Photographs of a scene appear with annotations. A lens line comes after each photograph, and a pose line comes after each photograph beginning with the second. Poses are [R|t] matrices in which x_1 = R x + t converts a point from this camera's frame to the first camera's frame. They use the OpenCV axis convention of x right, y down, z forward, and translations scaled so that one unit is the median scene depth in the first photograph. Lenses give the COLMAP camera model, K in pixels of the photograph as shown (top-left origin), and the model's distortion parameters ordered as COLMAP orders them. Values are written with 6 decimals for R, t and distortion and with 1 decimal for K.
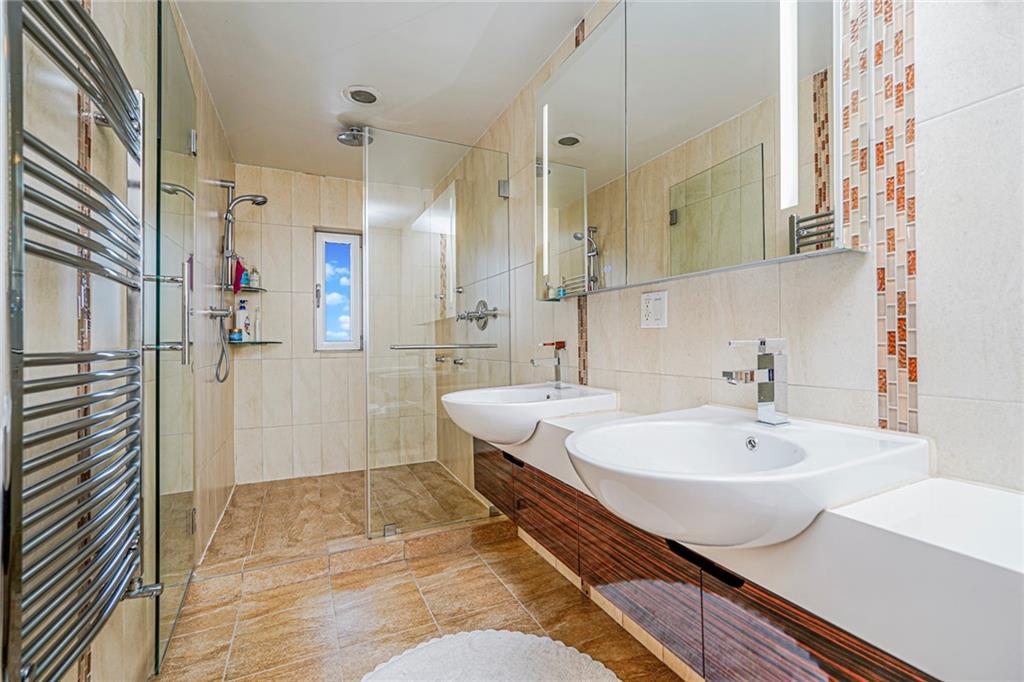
lens RADIAL K [[450.0, 0, 512.0], [0, 450.0, 341.0], [0, 0, 1]] dist [-0.020263, 0.011268]
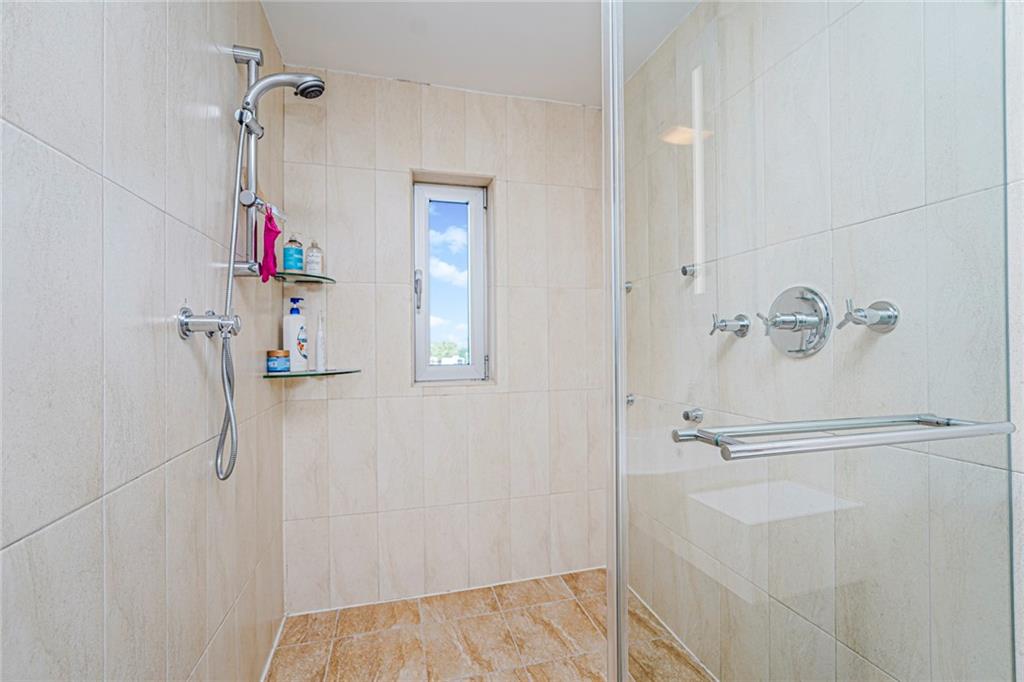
lens RADIAL K [[450.0, 0, 512.0], [0, 450.0, 341.0], [0, 0, 1]] dist [-0.020263, 0.011268]
pose [[0.983538, -0.001789, -0.180695, -0.227830], [0.001445, 0.999997, -0.002035, -0.035014], [0.180698, 0.001741, 0.983537, 0.489153]]
